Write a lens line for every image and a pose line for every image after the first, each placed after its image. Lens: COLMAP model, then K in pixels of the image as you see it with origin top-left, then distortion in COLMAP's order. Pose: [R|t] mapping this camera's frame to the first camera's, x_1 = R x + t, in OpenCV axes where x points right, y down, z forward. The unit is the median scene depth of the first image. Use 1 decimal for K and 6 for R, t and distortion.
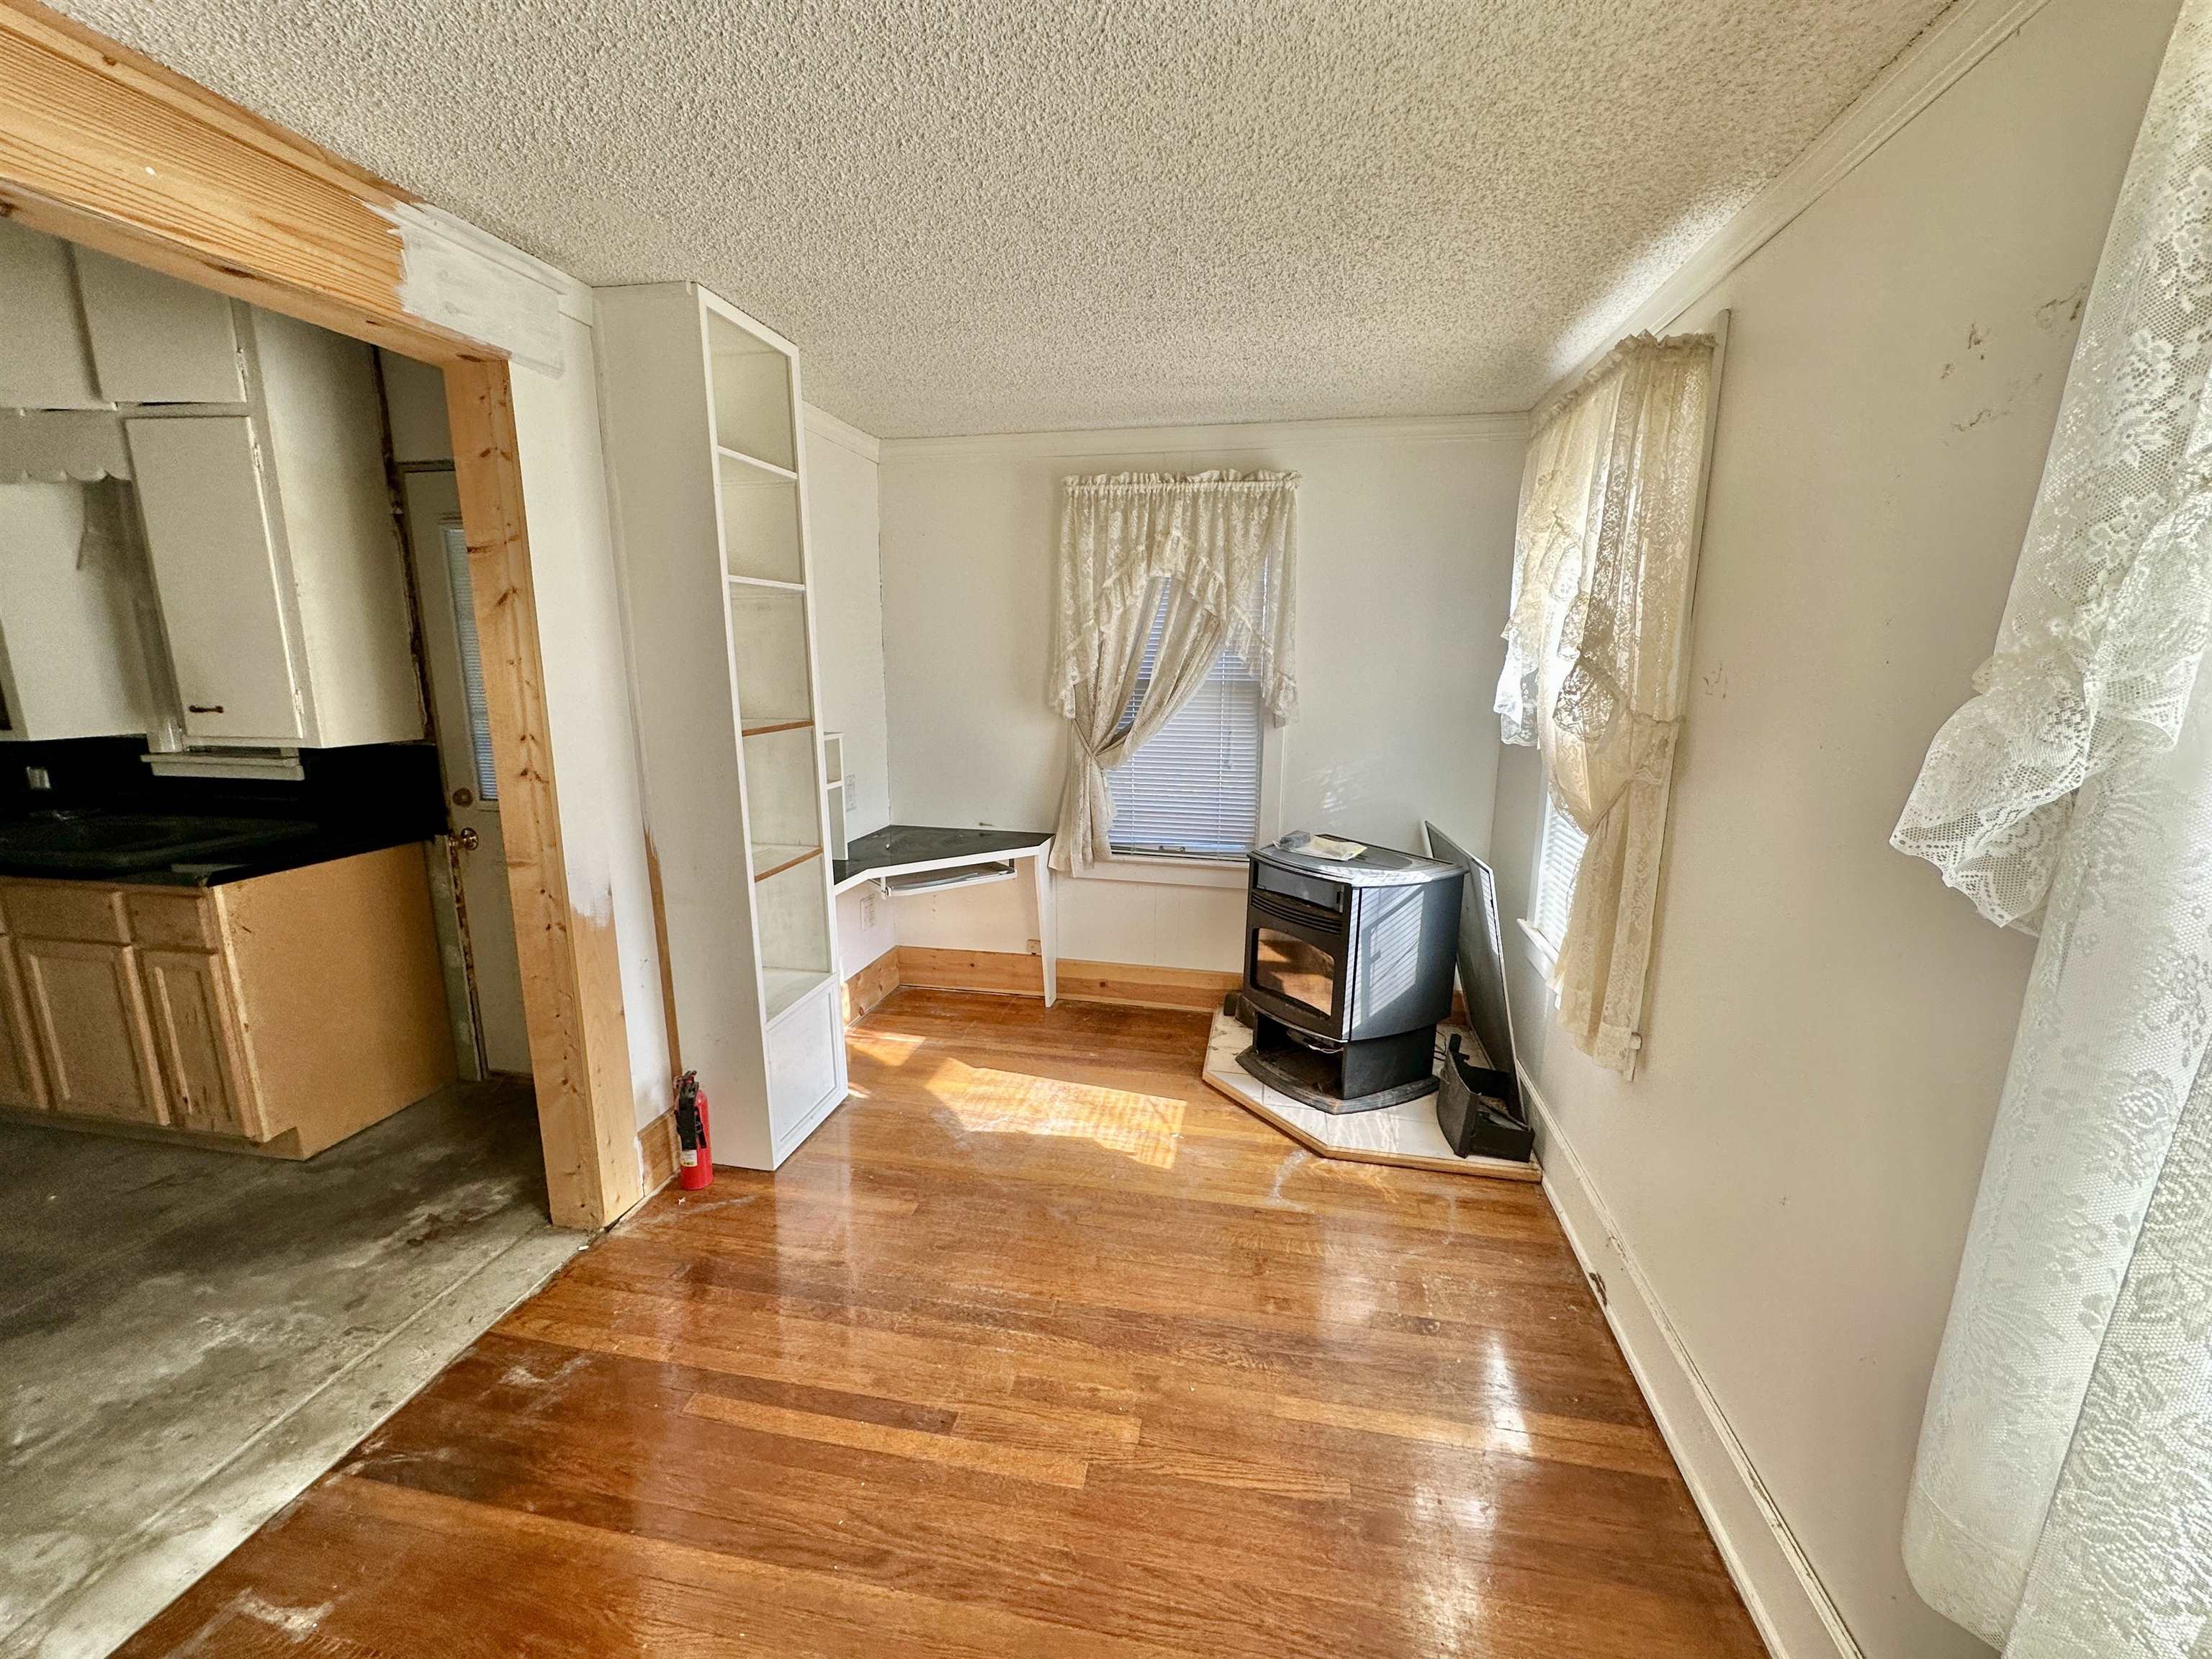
lens RADIAL K [[881.6, 0, 1112.3], [0, 881.6, 826.4], [0, 0, 1]] dist [0.001674, 0.000189]
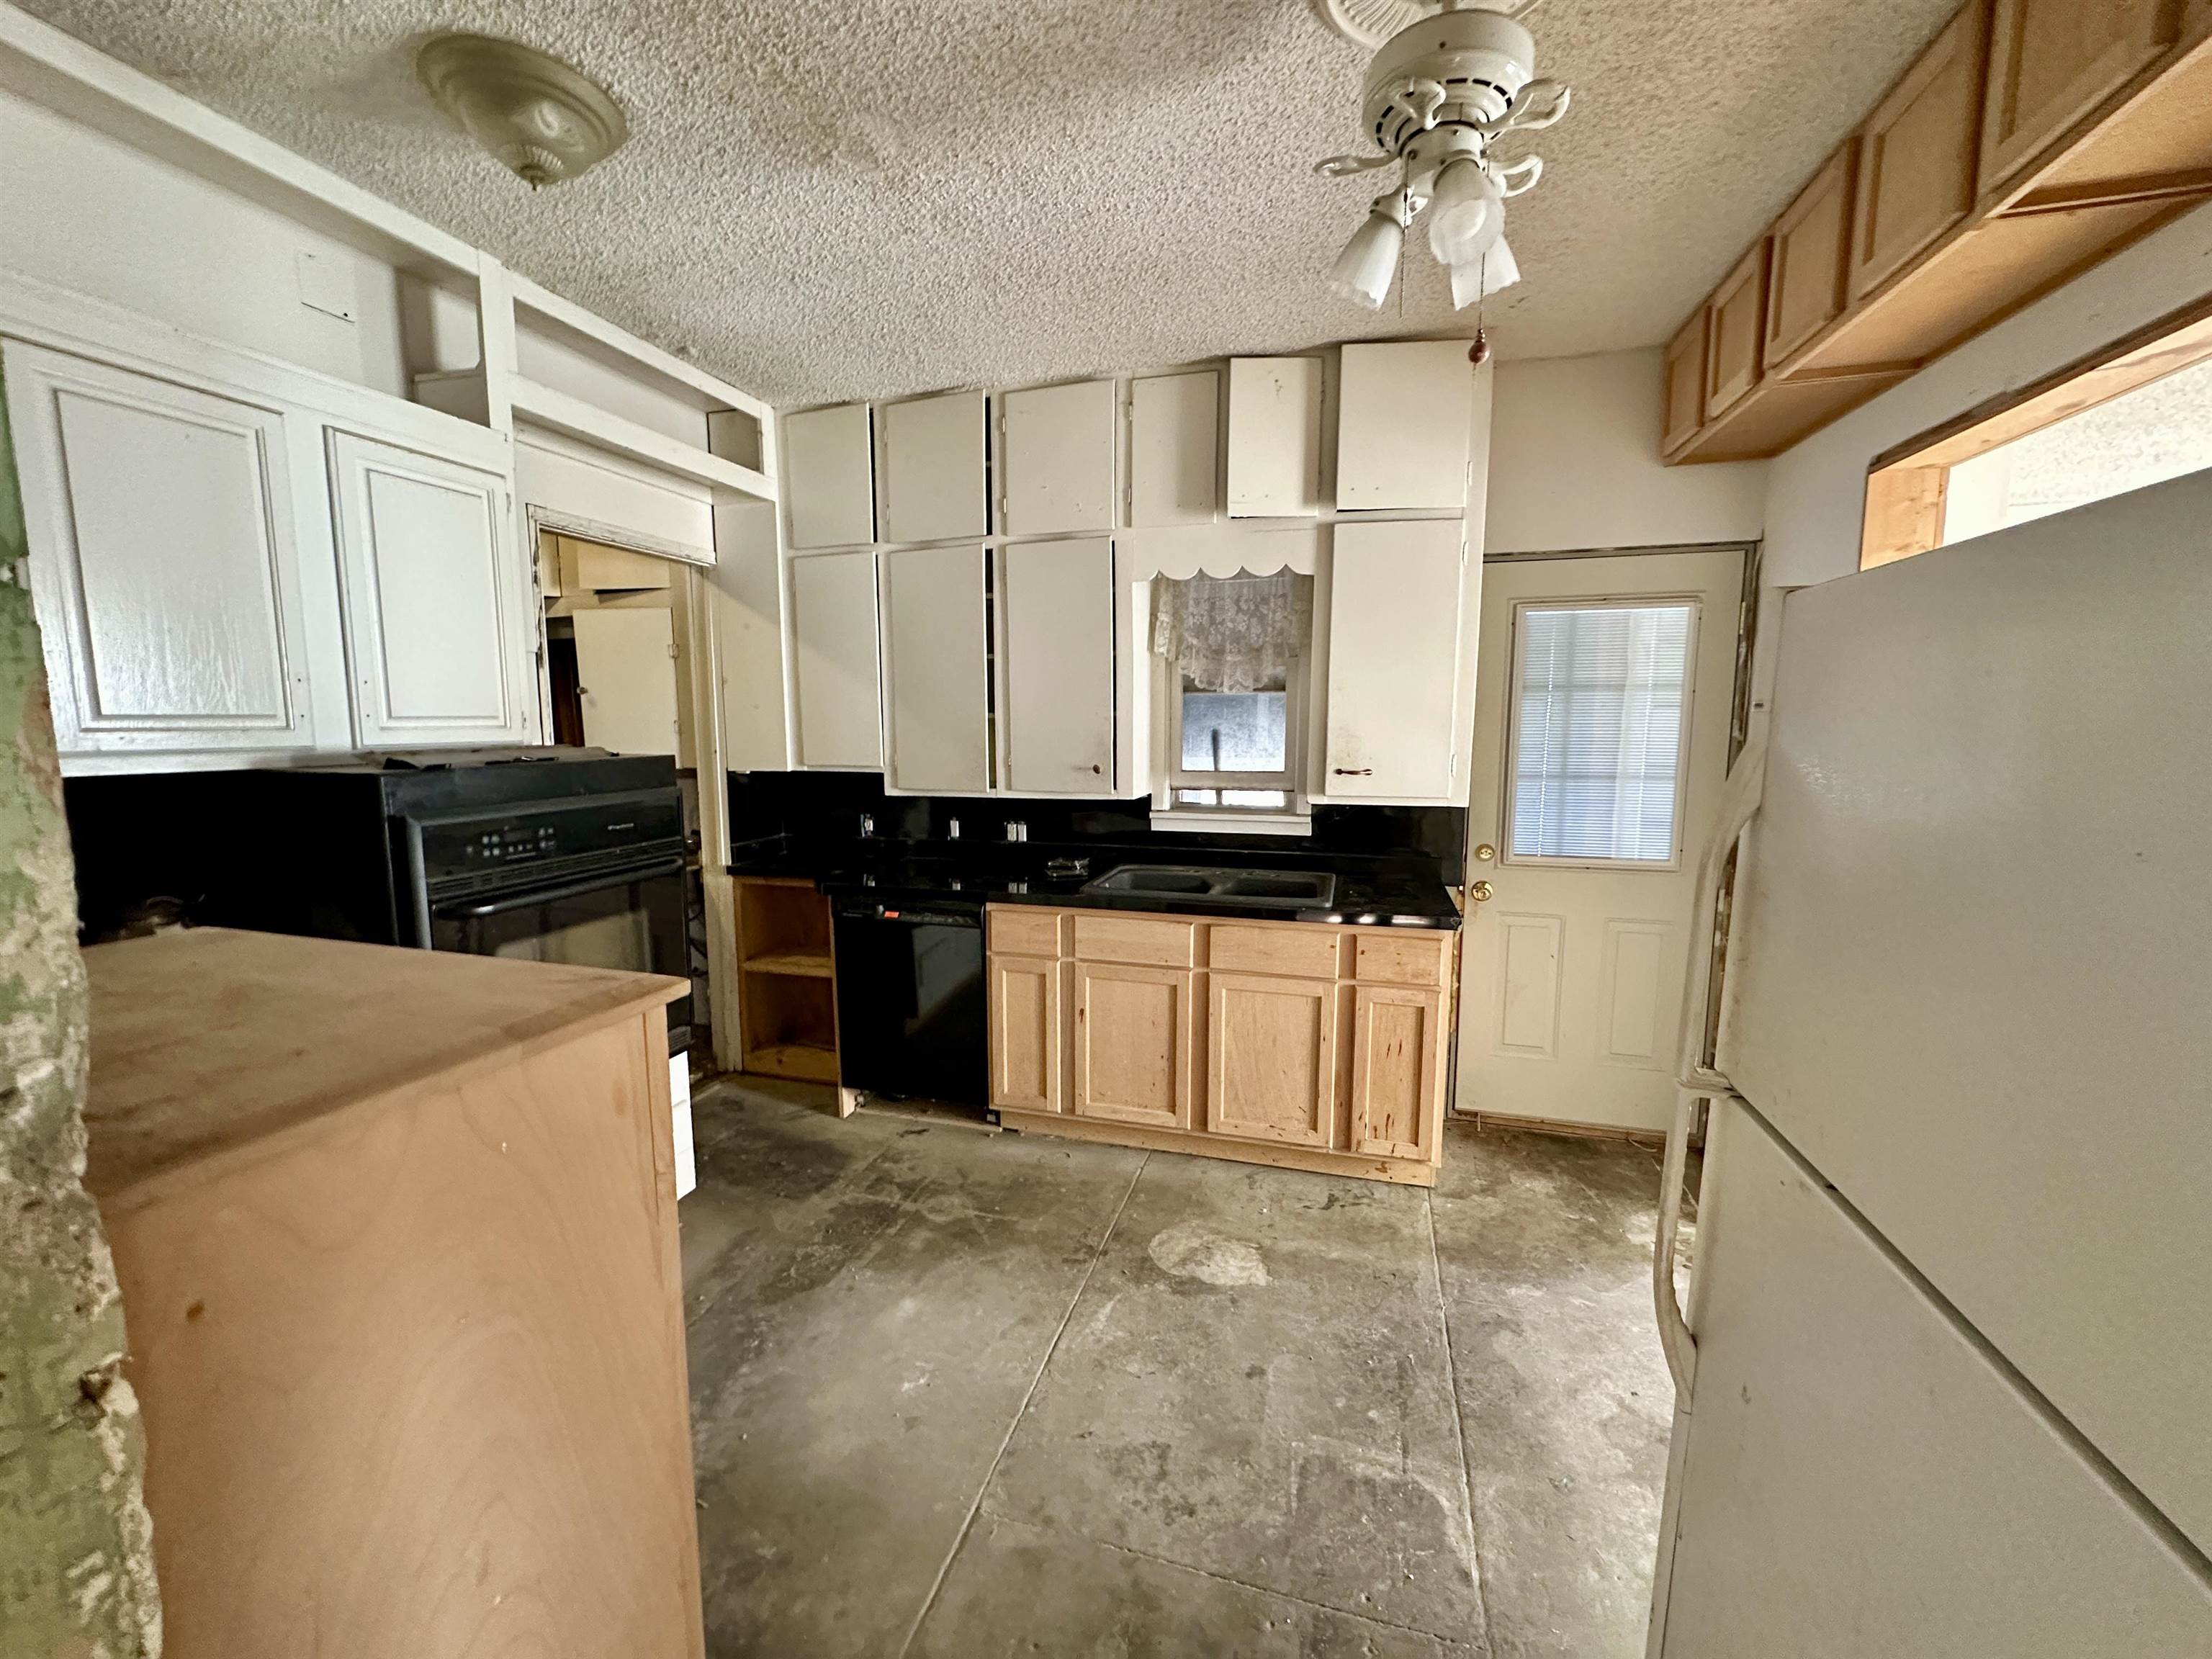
lens RADIAL K [[881.6, 0, 1104.5], [0, 881.6, 830.4], [0, 0, 1]] dist [0.001674, 0.000189]
pose [[0.995933, 0.005831, -0.089907, -1.231665], [-0.011767, 0.997775, -0.065632, 0.019515], [0.089324, 0.066423, 0.993785, -0.136324]]
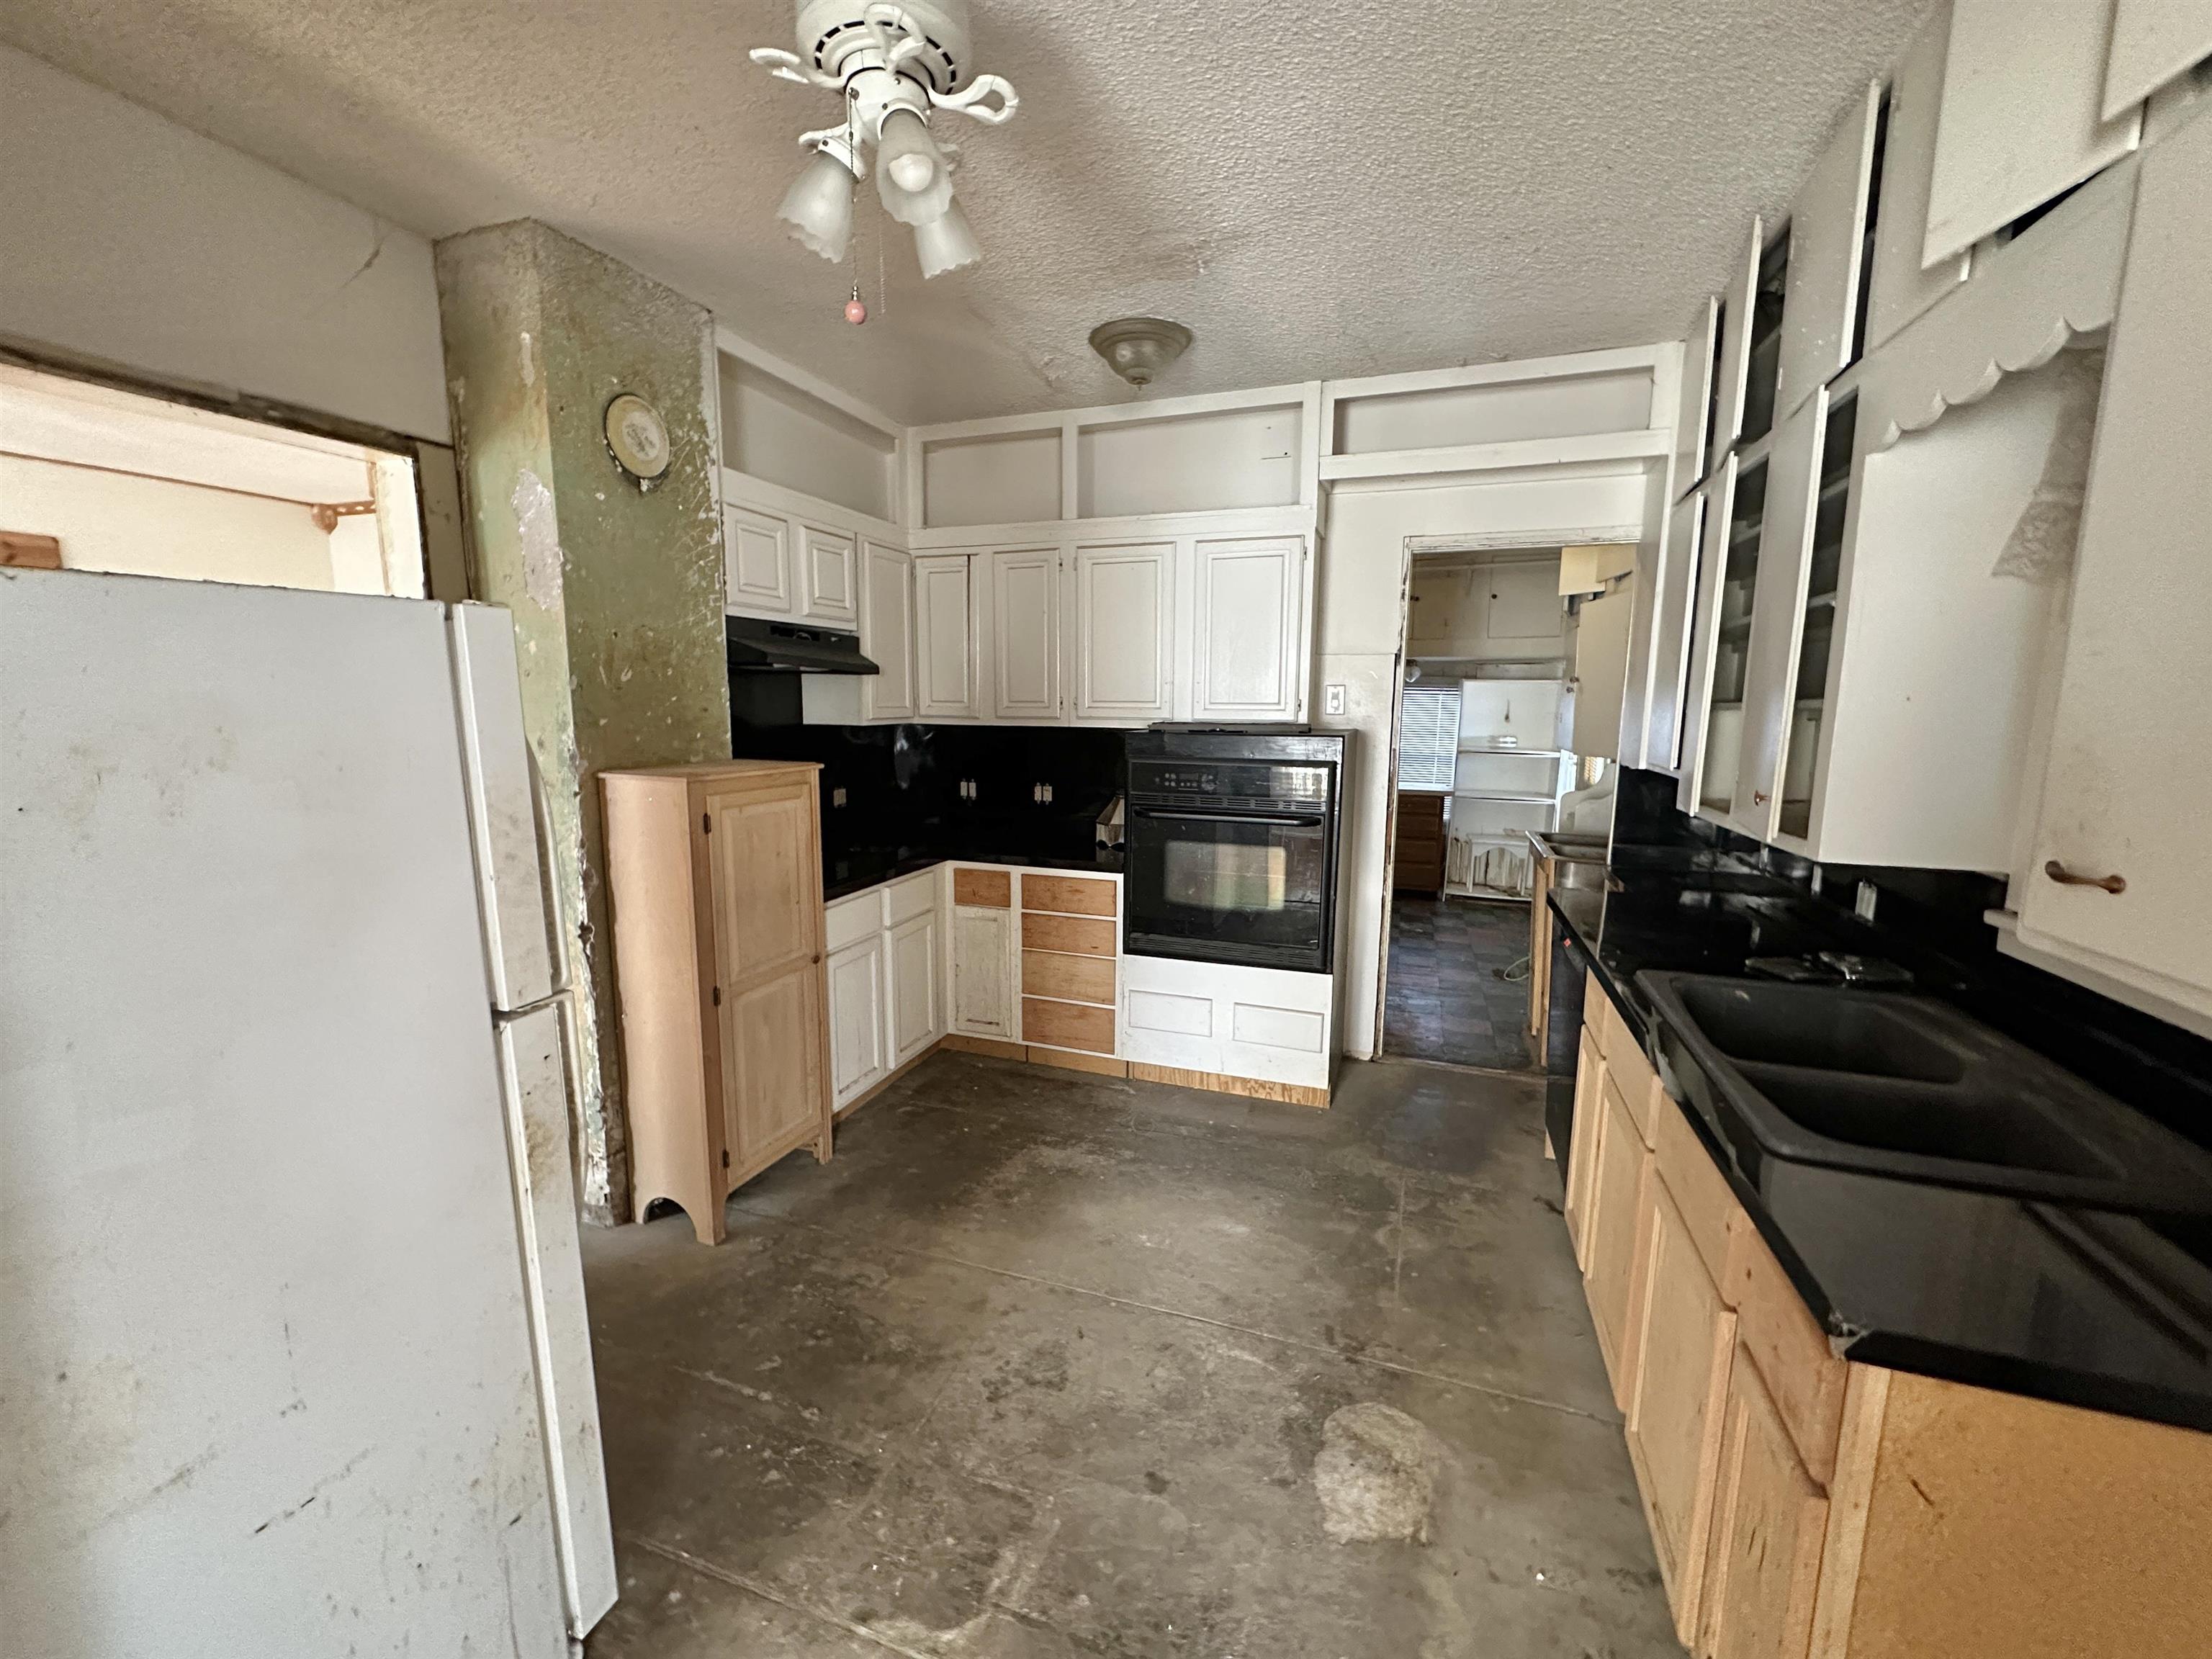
lens RADIAL K [[881.6, 0, 1110.2], [0, 881.6, 832.4], [0, 0, 1]] dist [0.001674, 0.000189]
pose [[-0.148685, 0.142299, -0.978593, -0.580519], [-0.197855, 0.965302, 0.170428, -0.132245], [0.968889, 0.218960, -0.115371, 0.621645]]
